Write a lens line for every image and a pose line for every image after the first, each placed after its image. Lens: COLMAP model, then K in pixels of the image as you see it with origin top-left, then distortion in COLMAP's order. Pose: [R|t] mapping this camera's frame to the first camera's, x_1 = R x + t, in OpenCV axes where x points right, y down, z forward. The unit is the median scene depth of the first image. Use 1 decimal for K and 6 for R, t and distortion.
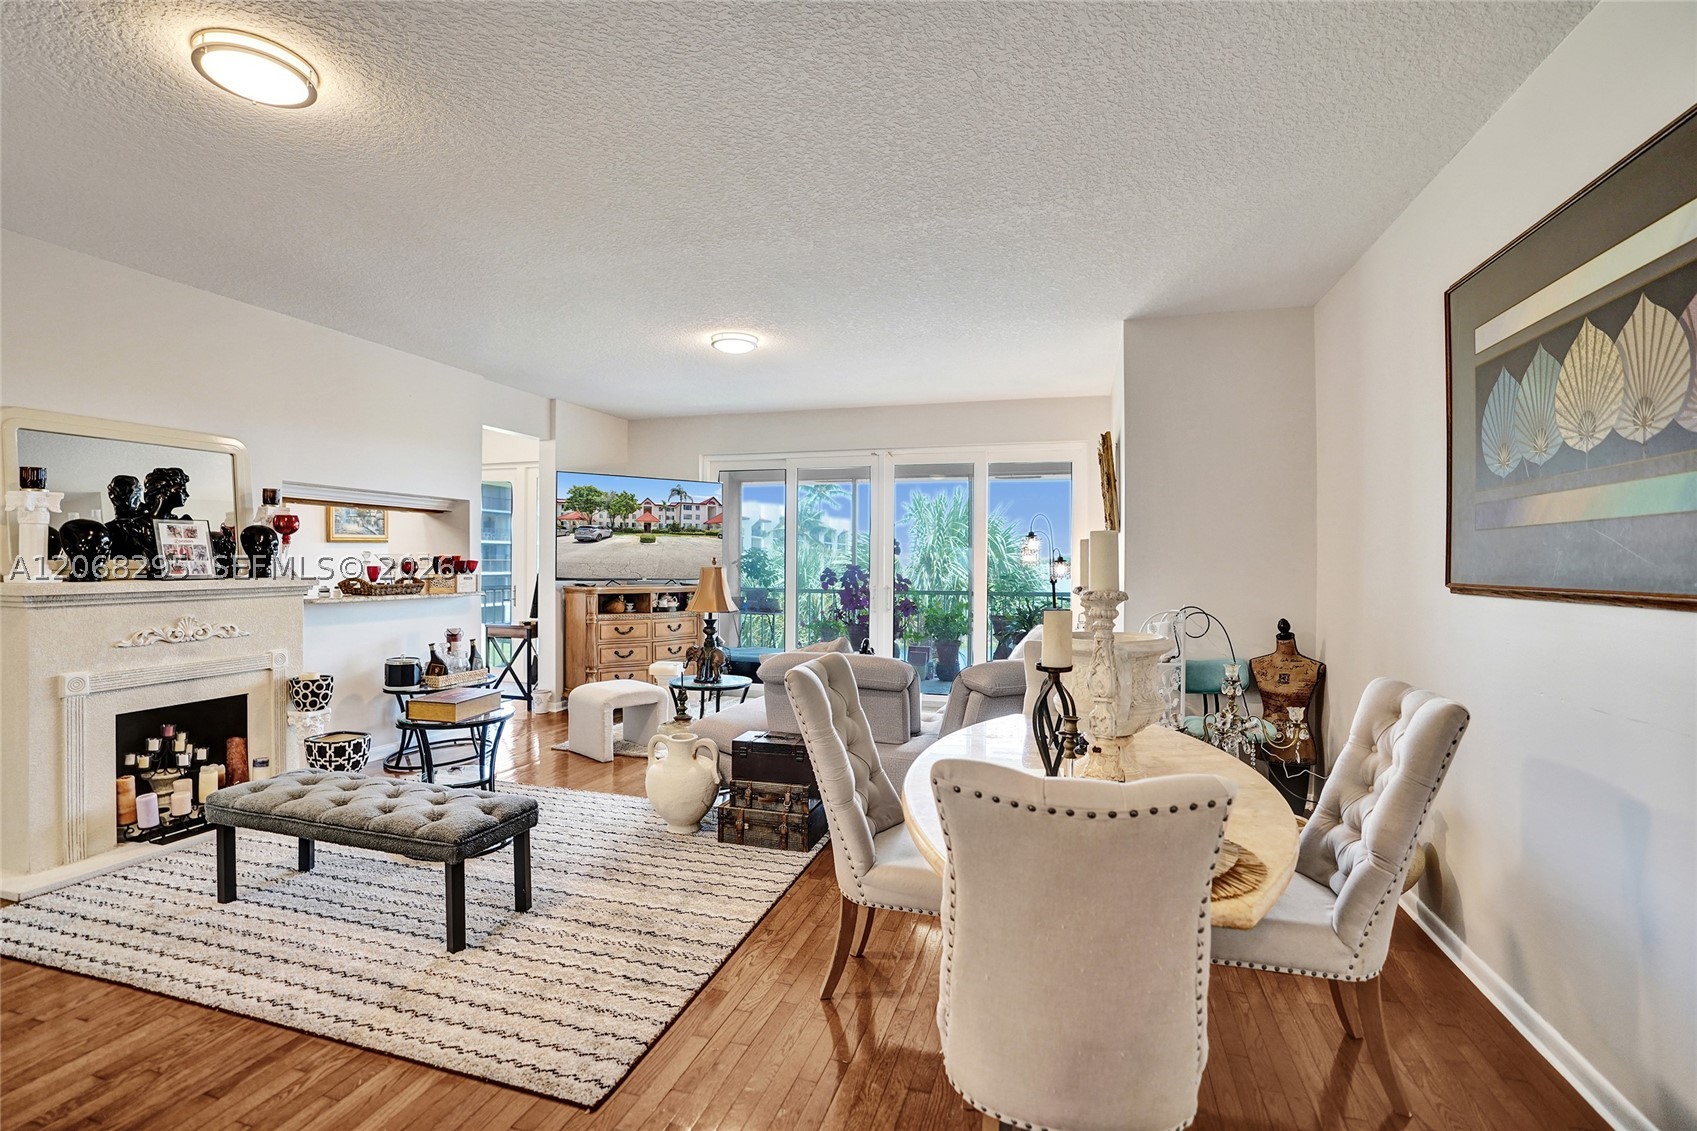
lens RADIAL K [[779.6, 0, 826.0], [0, 779.6, 556.0], [0, 0, 1]] dist [-0.051401, 0.018247]
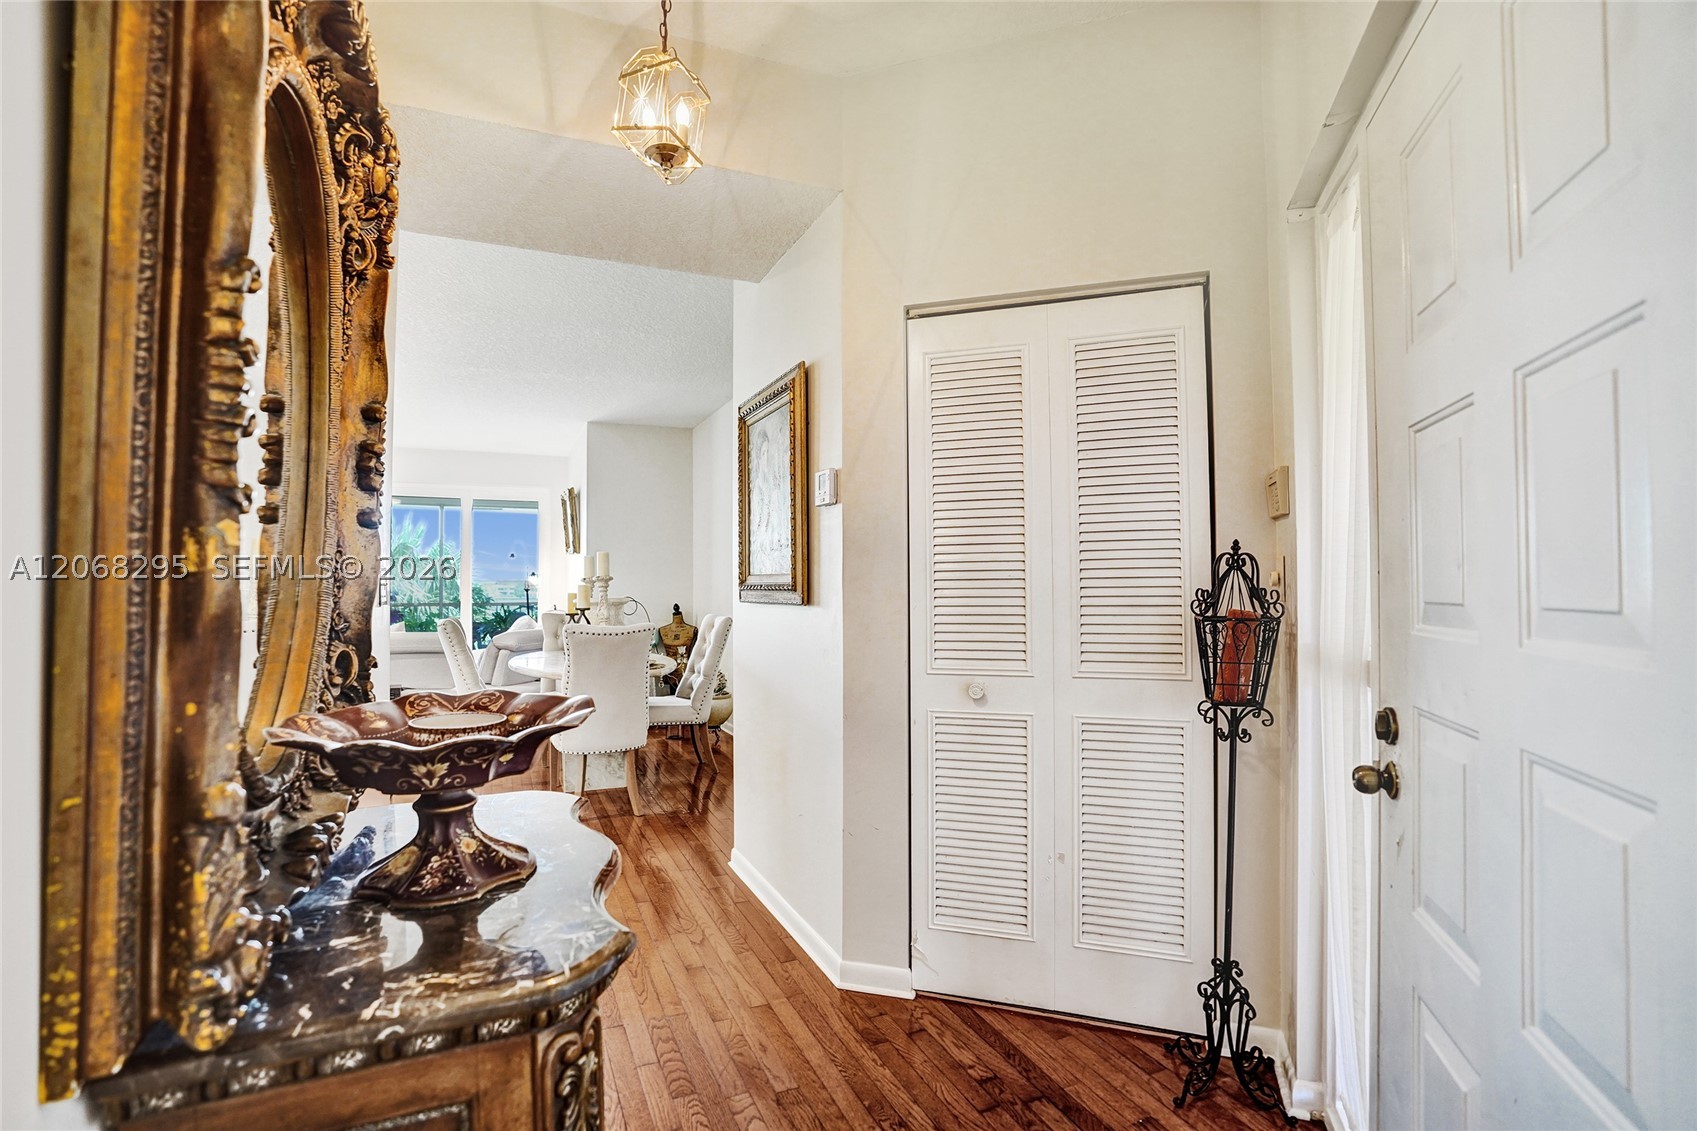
lens RADIAL K [[806.1, 0, 848.7], [0, 806.1, 574.7], [0, 0, 1]] dist [-0.053177, 0.025015]
pose [[0.740390, -0.001986, 0.672175, -0.349770], [0.005819, 0.999977, -0.003455, 0.025672], [-0.672152, 0.006470, 0.740385, -0.631885]]
